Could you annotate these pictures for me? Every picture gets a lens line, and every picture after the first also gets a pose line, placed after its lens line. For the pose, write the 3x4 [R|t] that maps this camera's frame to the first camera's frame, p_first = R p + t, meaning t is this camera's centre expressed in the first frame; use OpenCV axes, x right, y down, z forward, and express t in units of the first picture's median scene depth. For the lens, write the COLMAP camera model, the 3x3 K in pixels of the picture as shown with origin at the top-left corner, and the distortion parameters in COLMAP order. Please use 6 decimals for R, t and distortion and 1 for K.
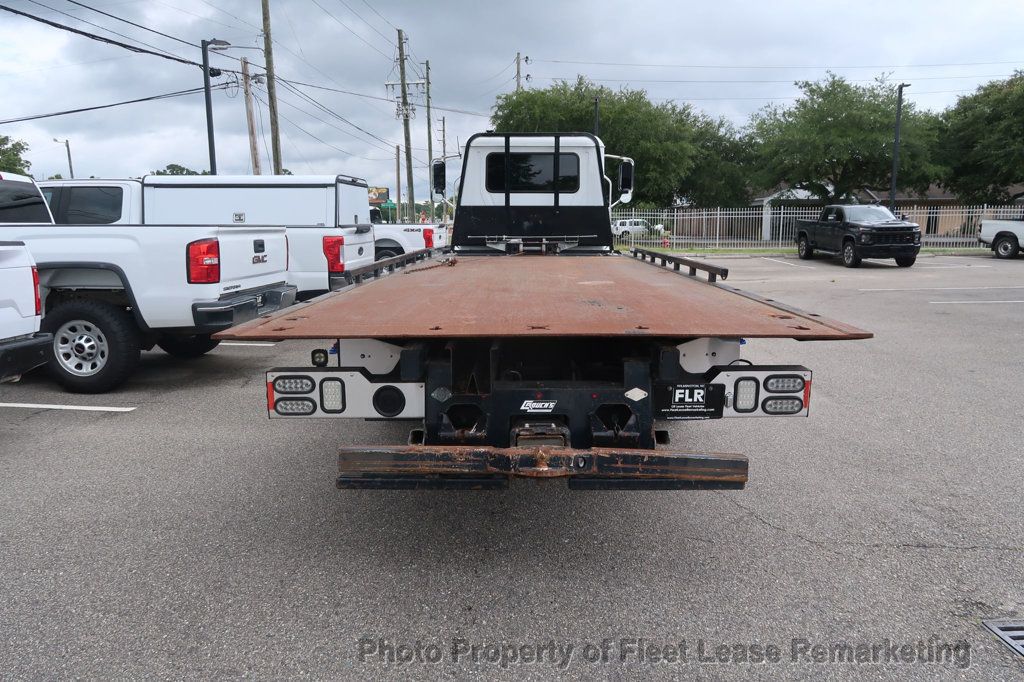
lens RADIAL K [[708.7, 0, 509.5], [0, 708.7, 338.1], [0, 0, 1]] dist [-0.025947, 0.010023]
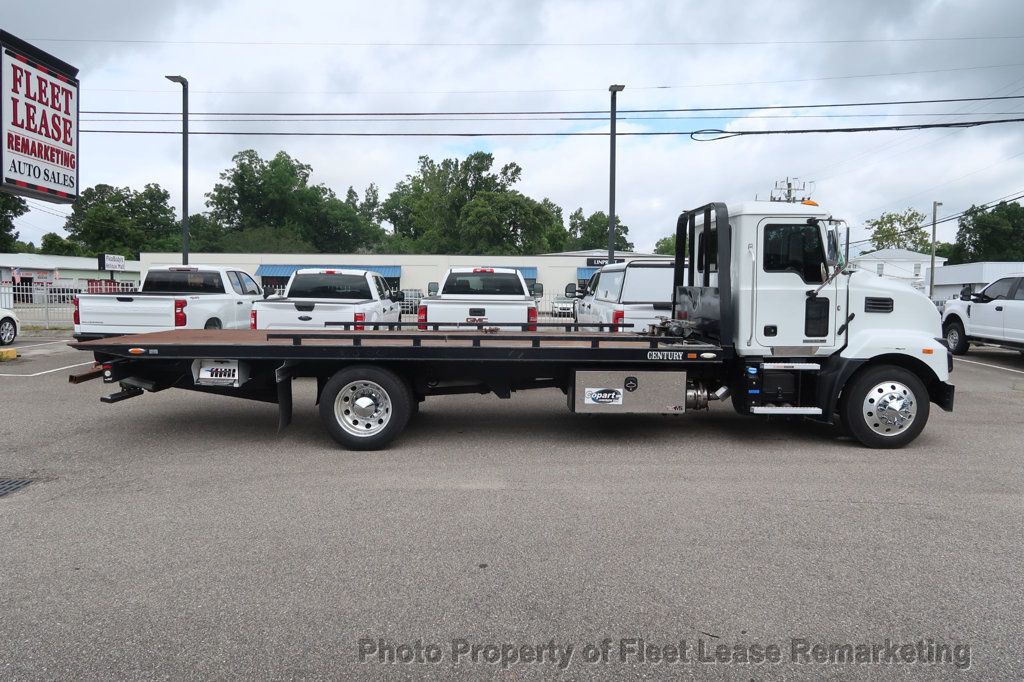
lens RADIAL K [[708.7, 0, 508.4], [0, 708.7, 342.0], [0, 0, 1]] dist [-0.025947, 0.010023]
pose [[0.053232, 0.084016, -0.995042, 0.325935], [-0.171575, 0.982405, 0.073770, -0.049679], [0.983732, 0.166798, 0.066711, 0.247698]]
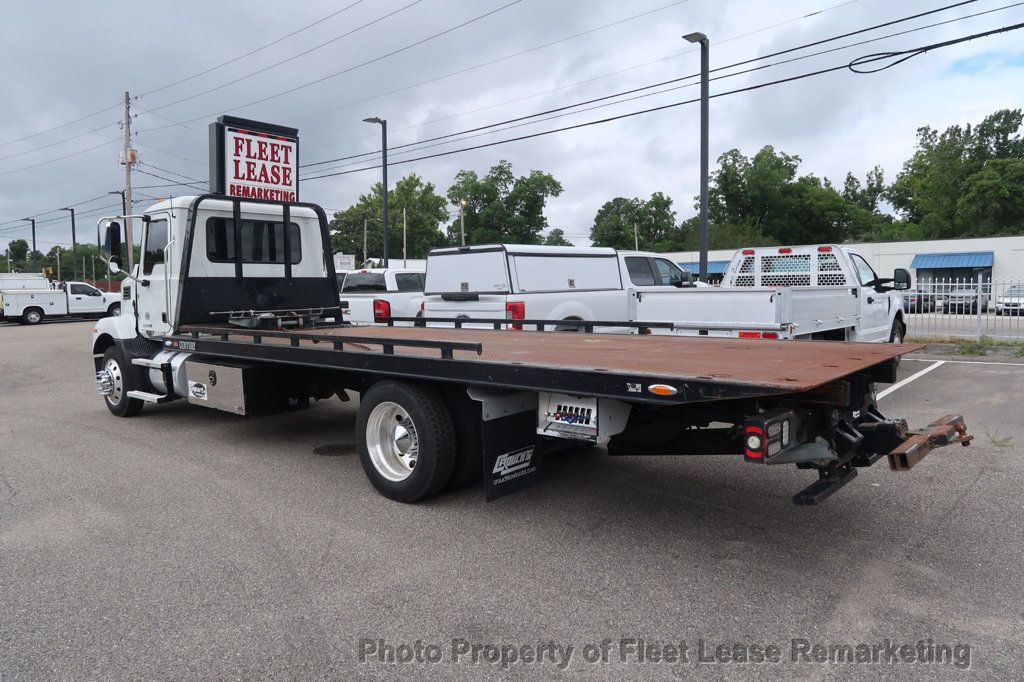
lens RADIAL K [[708.7, 0, 509.2], [0, 708.7, 343.0], [0, 0, 1]] dist [-0.025947, 0.010023]
pose [[-0.633894, 0.077693, -0.769508, 0.191829], [-0.104947, 0.977099, 0.185103, -0.103909], [0.766266, 0.198093, -0.611224, 0.615480]]
